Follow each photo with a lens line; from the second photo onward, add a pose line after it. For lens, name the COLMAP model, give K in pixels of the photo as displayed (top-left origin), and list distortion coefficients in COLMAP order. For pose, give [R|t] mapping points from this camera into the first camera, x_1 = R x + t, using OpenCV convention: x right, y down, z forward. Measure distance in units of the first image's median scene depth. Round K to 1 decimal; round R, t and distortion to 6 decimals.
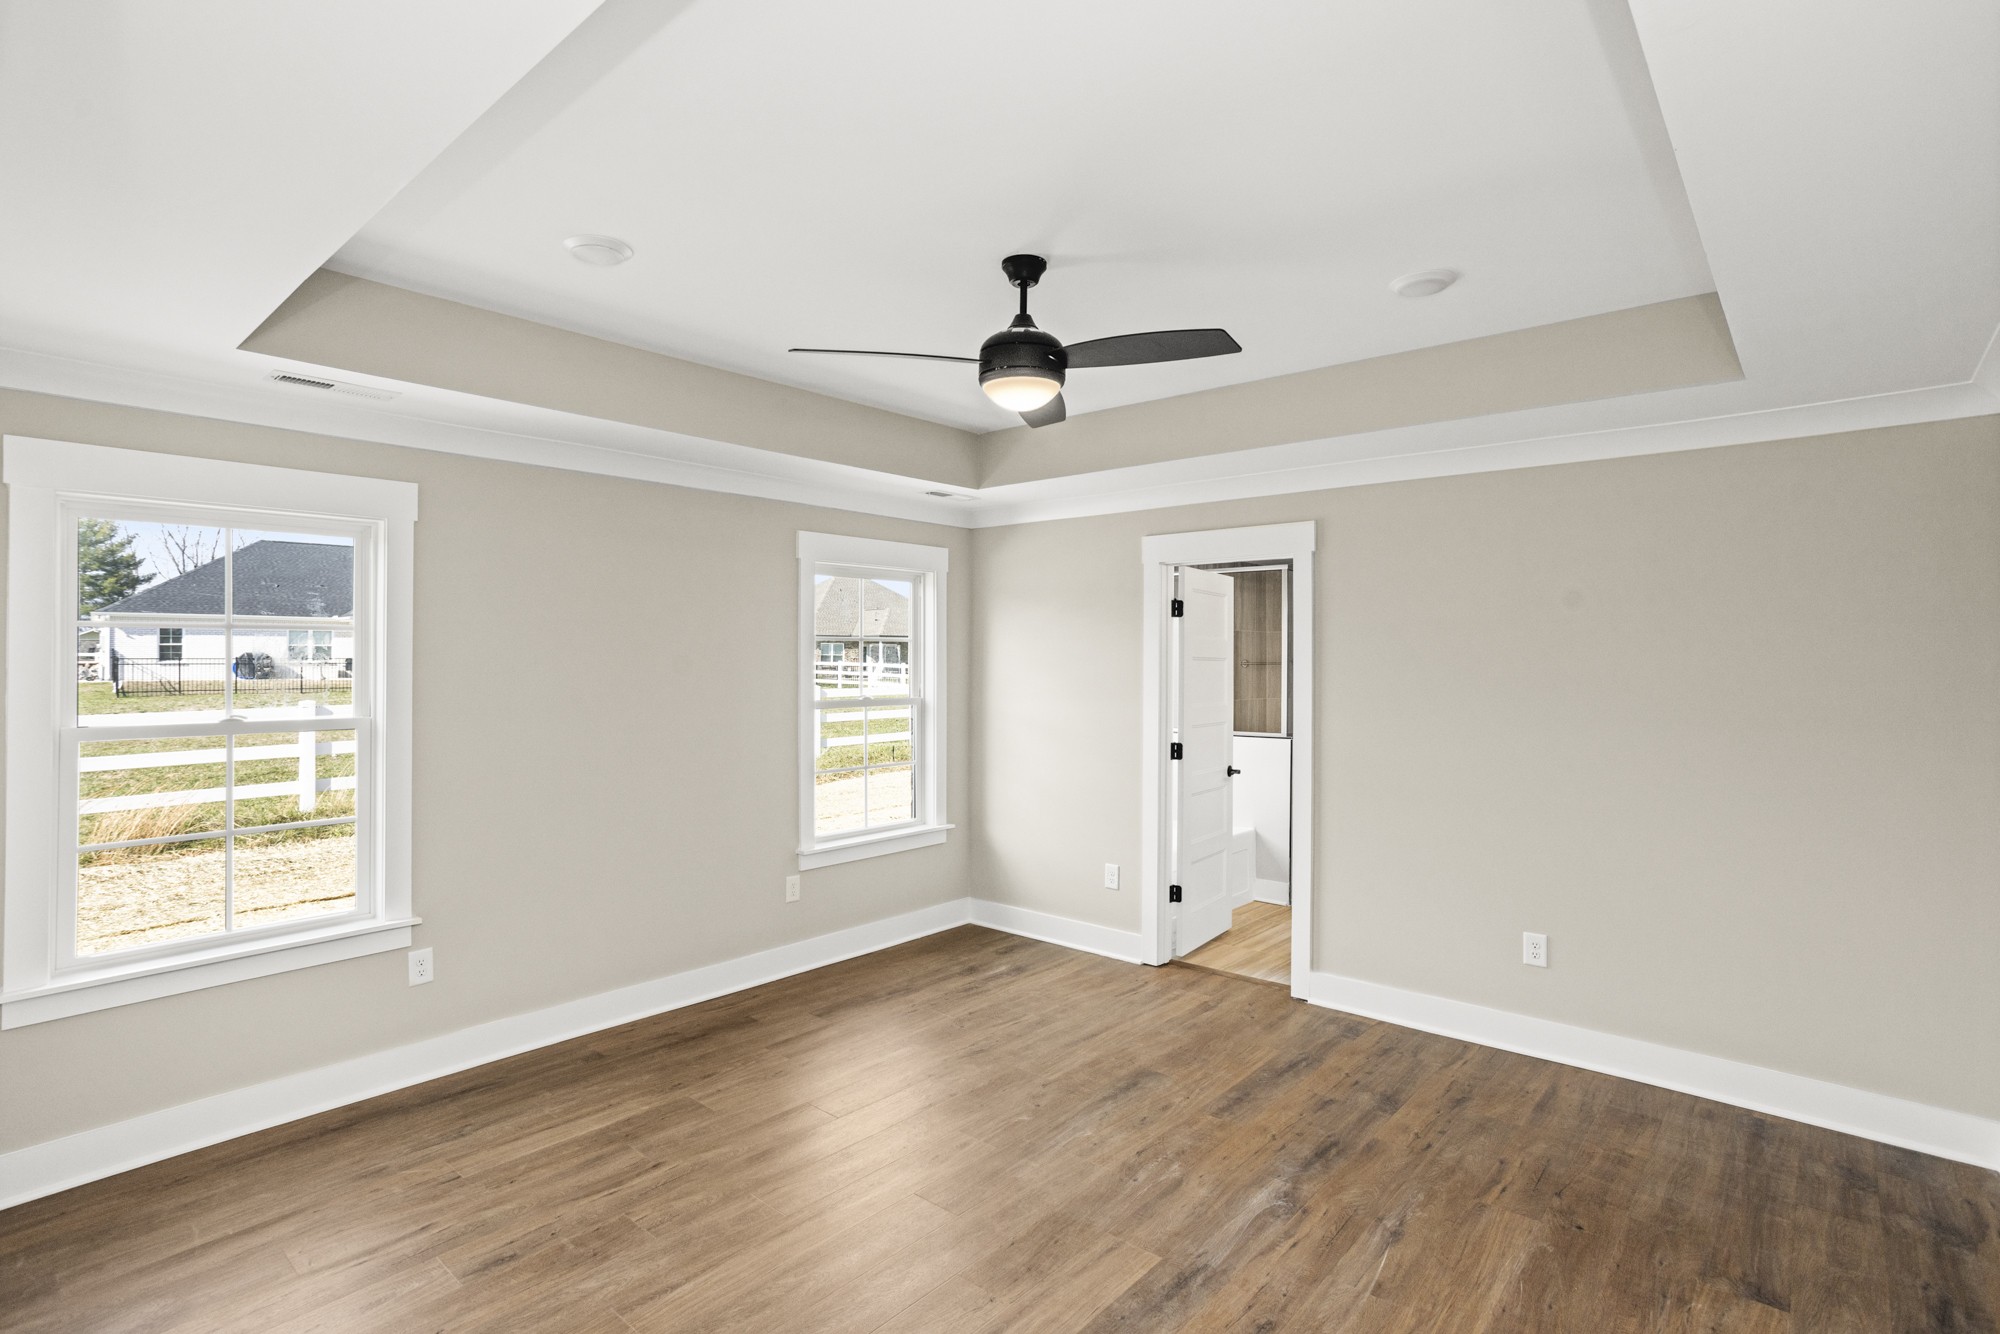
lens RADIAL K [[976.3, 0, 991.7], [0, 976.3, 654.3], [0, 0, 1]] dist [-0.055066, 0.033023]
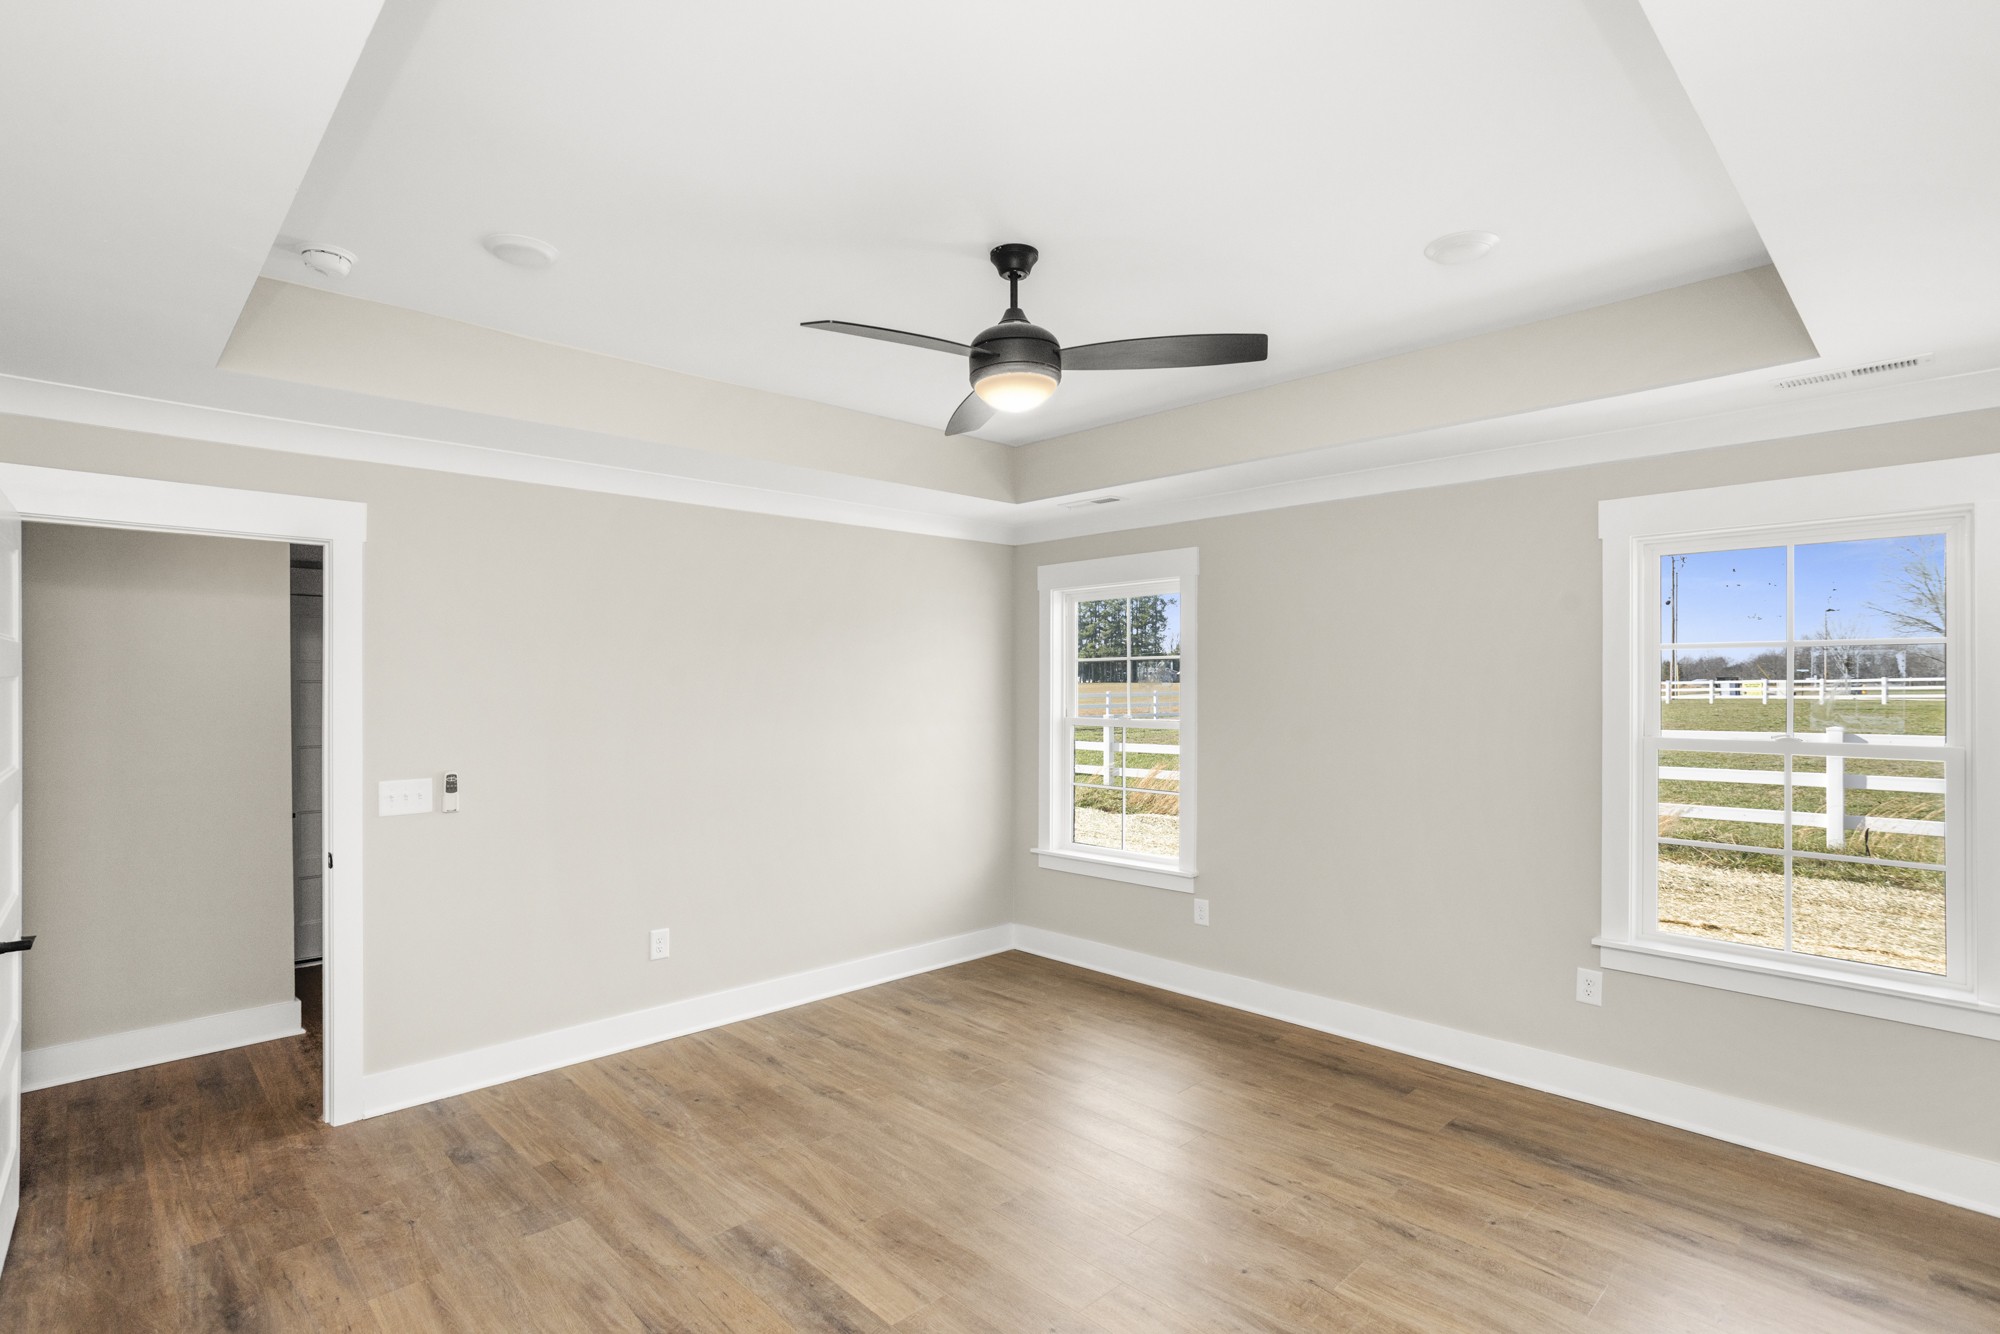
lens RADIAL K [[974.3, 0, 985.8], [0, 974.3, 687.0], [0, 0, 1]] dist [-0.053553, 0.032328]
pose [[-0.088581, 0.002225, -0.996066, 0.801510], [0.007572, 0.999970, 0.001560, 0.012603], [0.996040, -0.007404, -0.088595, 0.870700]]
